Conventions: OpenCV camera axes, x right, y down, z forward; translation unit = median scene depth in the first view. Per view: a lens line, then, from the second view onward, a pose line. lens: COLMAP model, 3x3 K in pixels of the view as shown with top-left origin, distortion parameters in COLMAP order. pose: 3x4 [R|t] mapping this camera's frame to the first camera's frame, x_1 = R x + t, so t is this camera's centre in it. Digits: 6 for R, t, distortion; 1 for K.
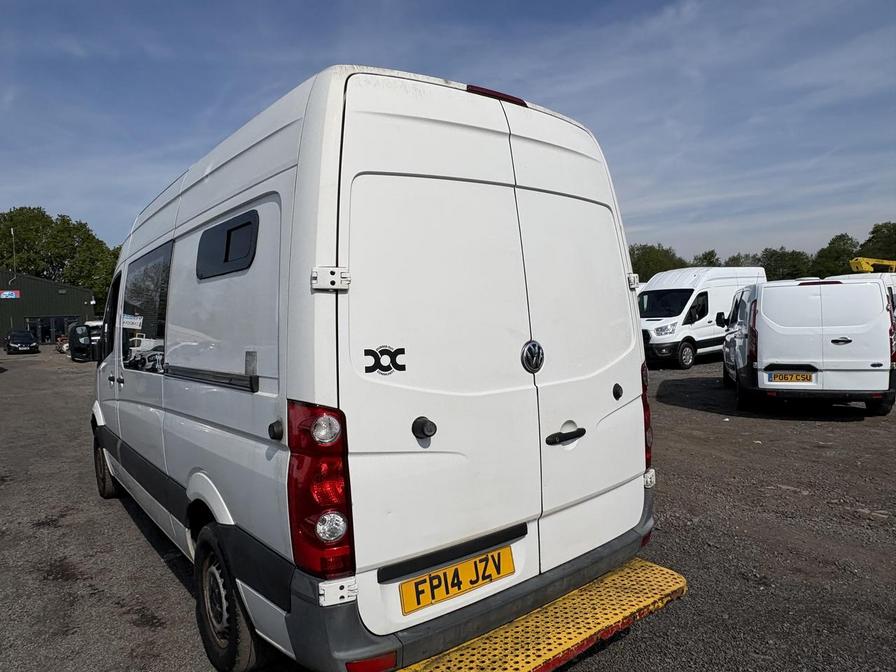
lens RADIAL K [[583.3, 0, 449.7], [0, 583.3, 333.8], [0, 0, 1]] dist [-0.000666, 0.003289]
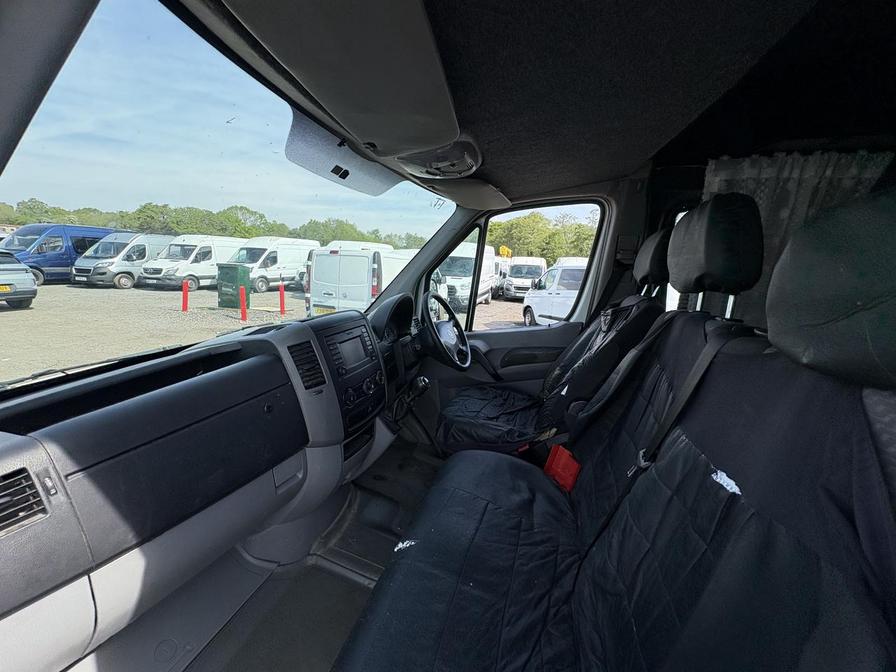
lens RADIAL K [[356.2, 0, 449.0], [0, 356.2, 336.6], [0, 0, 1]] dist [-0.001071, 0.000368]
pose [[0.796299, -0.038527, 0.603675, -1.245674], [-0.063251, 0.987196, 0.146438, -0.069926], [-0.601587, -0.154791, 0.783666, 2.038209]]
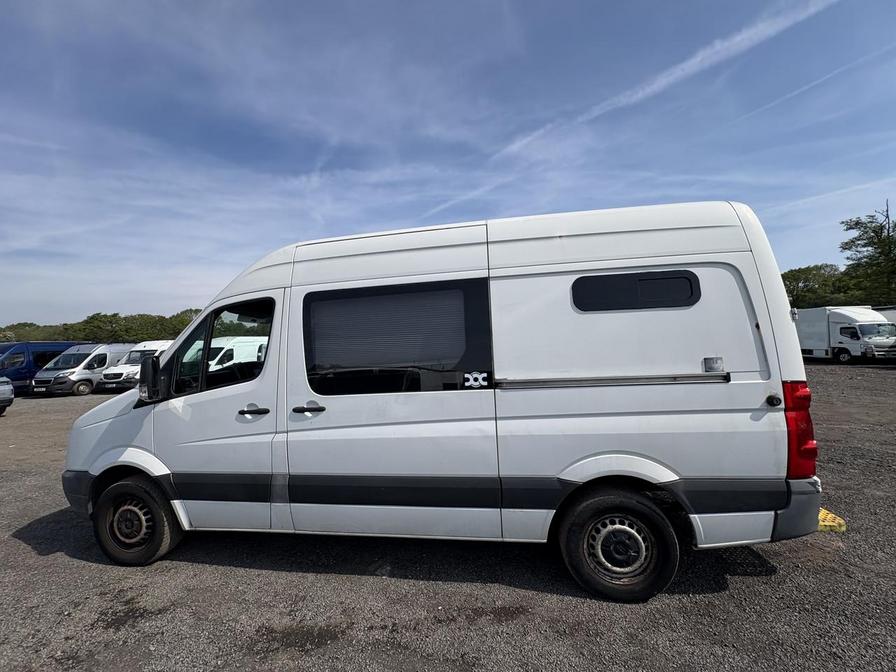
lens RADIAL K [[356.2, 0, 450.0], [0, 356.2, 341.3], [0, 0, 1]] dist [-0.001071, 0.000368]
pose [[0.732003, 0.025664, 0.680818, -1.512556], [0.028970, 0.997214, -0.068739, 0.031281], [-0.680685, 0.070041, 0.729220, 0.769631]]
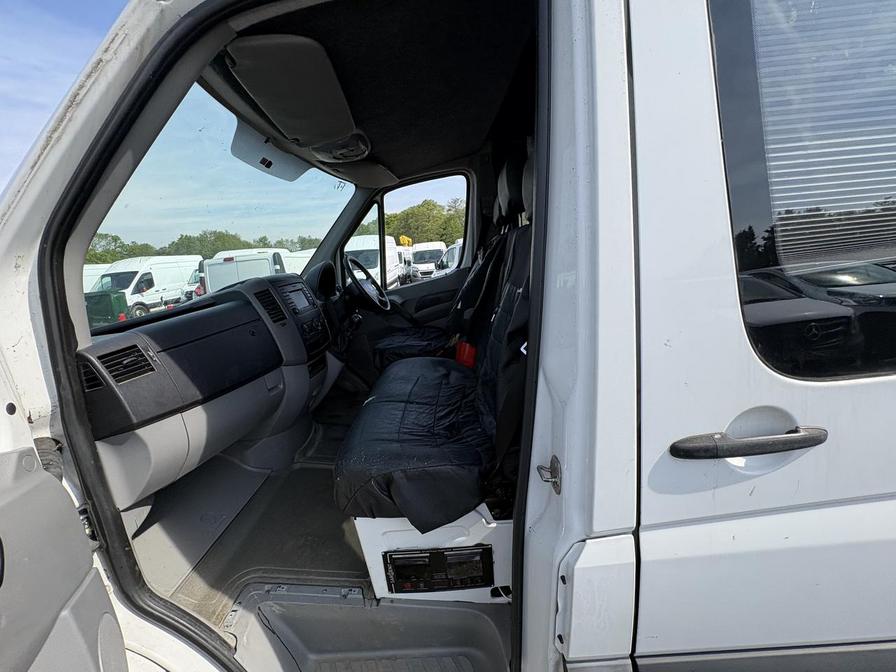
lens RADIAL K [[356.2, 0, 448.1], [0, 356.2, 336.0], [0, 0, 1]] dist [-0.001071, 0.000368]
pose [[0.618668, -0.184918, 0.763581, -1.397902], [0.086572, 0.982033, 0.167679, 0.012554], [-0.780869, -0.037633, 0.623561, 1.880271]]
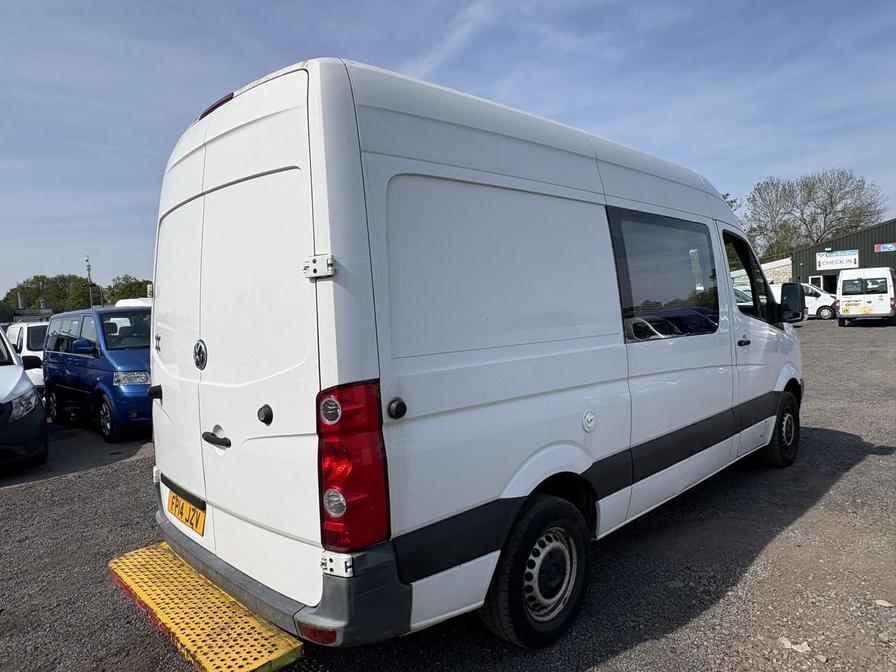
lens RADIAL K [[583.3, 0, 442.5], [0, 583.3, 340.8], [0, 0, 1]] dist [-0.000666, 0.003289]
pose [[0.103843, 0.092557, -0.990278, 1.267351], [0.010478, 0.995503, 0.094144, -0.083924], [0.994539, -0.020152, 0.102406, 1.353677]]
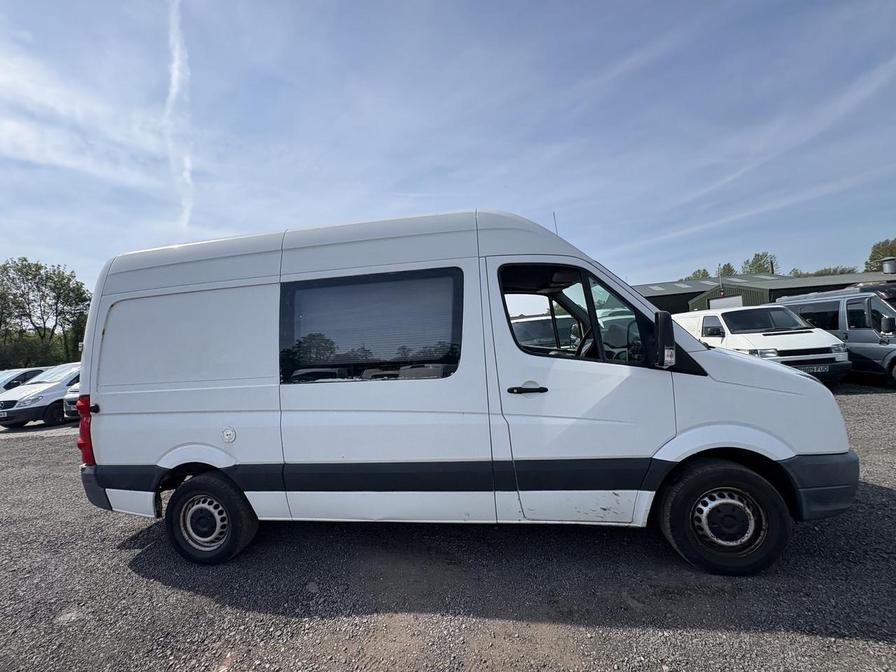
lens RADIAL K [[356.2, 0, 453.9], [0, 356.2, 338.9], [0, 0, 1]] dist [-0.001071, 0.000368]
pose [[-0.723868, 0.099648, -0.682705, 0.299765], [0.081649, 0.994934, 0.058649, -0.108810], [0.685091, -0.013288, -0.728337, 3.135491]]
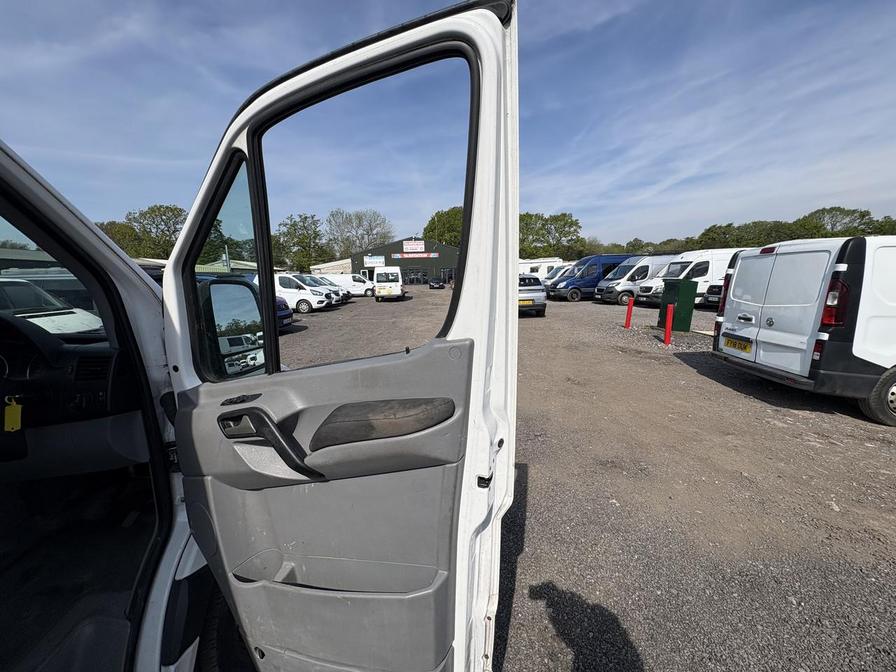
lens RADIAL K [[356.2, 0, 448.6], [0, 356.2, 337.7], [0, 0, 1]] dist [-0.001071, 0.000368]
pose [[0.778406, 0.131150, -0.613908, -0.192525], [-0.031045, 0.984779, 0.171016, -0.095852], [0.626993, -0.114062, 0.770630, 2.683905]]
